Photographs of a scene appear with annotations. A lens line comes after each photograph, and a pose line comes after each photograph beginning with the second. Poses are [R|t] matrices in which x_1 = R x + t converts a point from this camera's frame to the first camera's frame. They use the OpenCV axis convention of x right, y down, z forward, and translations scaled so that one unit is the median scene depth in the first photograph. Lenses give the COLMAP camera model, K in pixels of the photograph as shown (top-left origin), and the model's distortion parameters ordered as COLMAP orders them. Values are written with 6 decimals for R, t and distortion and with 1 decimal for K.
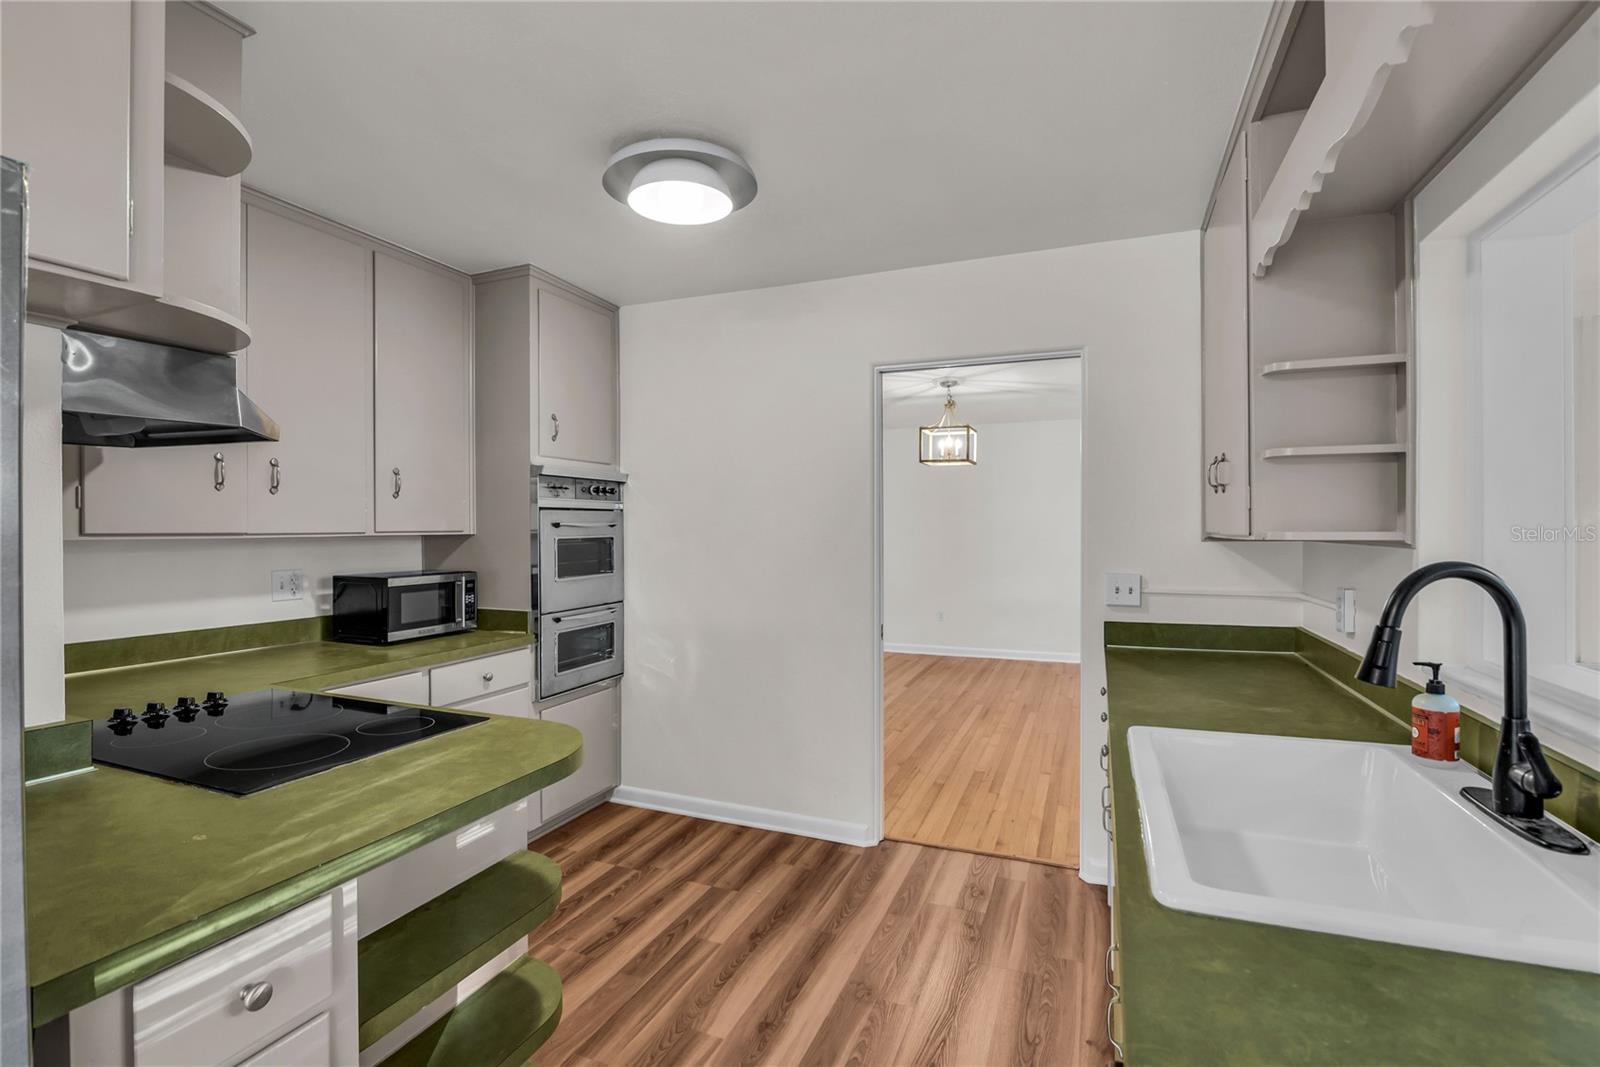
lens RADIAL K [[734.9, 0, 802.7], [0, 734.9, 531.3], [0, 0, 1]] dist [-0.016936, 0.000029]
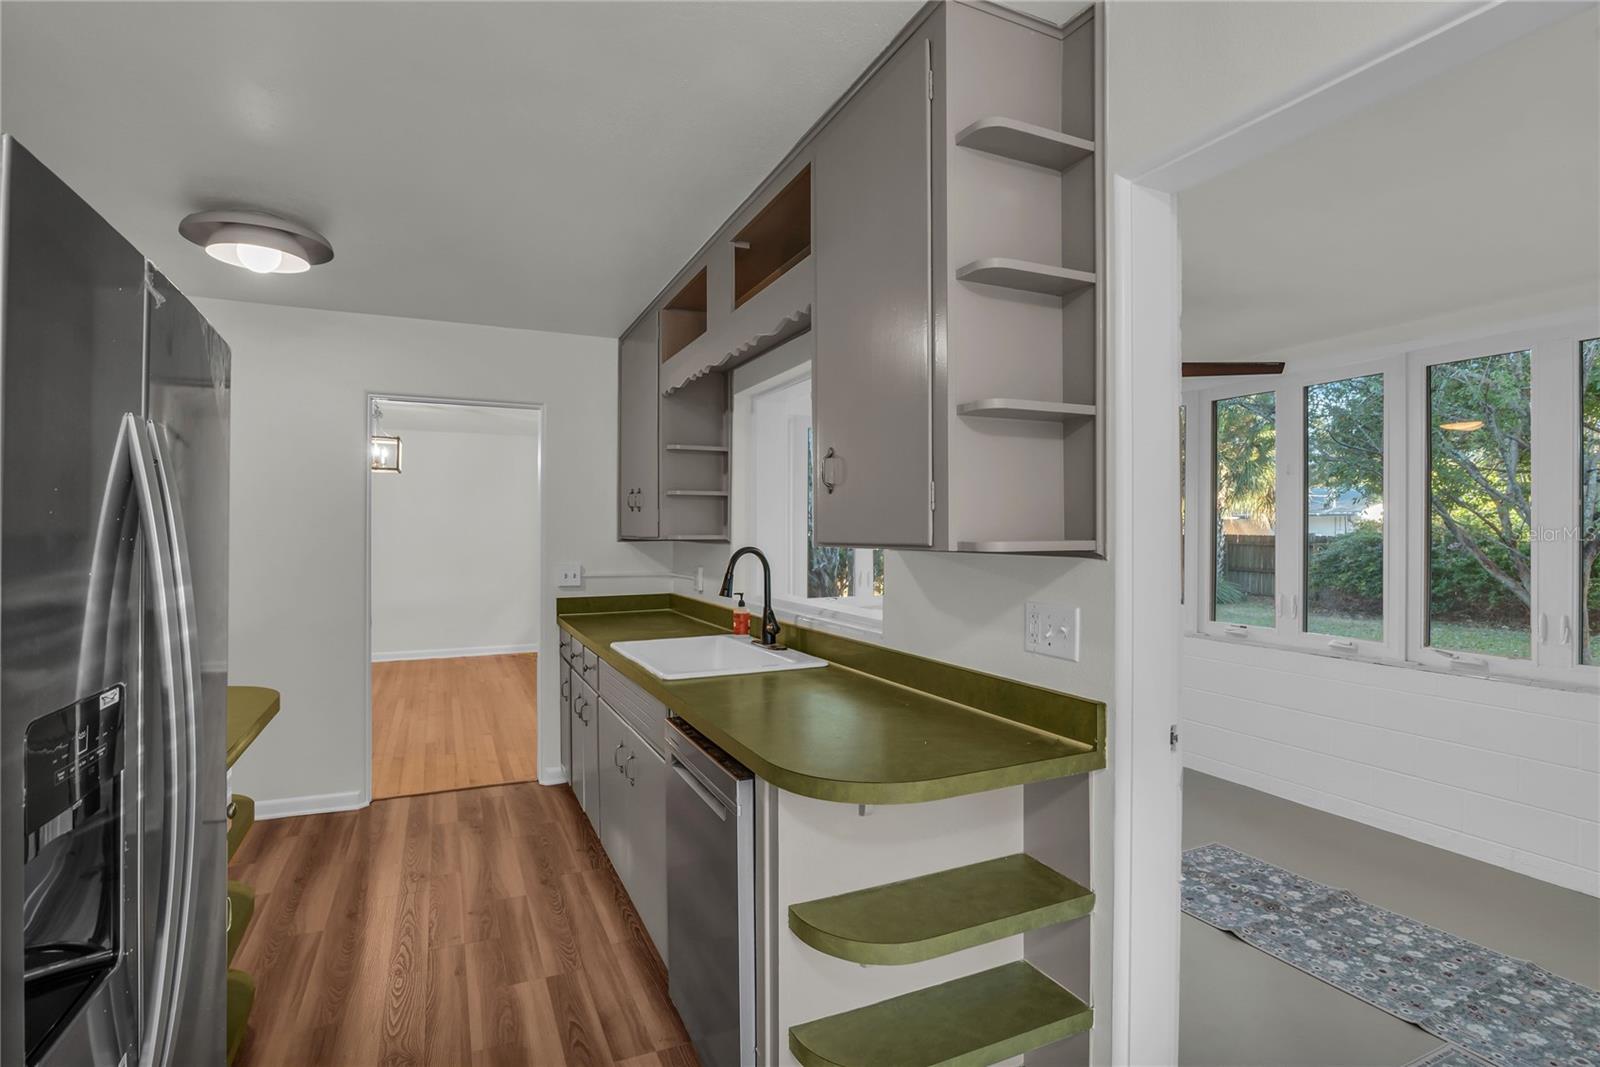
lens RADIAL K [[734.9, 0, 802.7], [0, 734.9, 531.3], [0, 0, 1]] dist [-0.016936, 0.000029]
pose [[0.677063, 0.005594, 0.735904, -0.355091], [-0.000491, 0.999974, -0.007149, 0.002884], [-0.735925, 0.004480, 0.677049, -0.358969]]
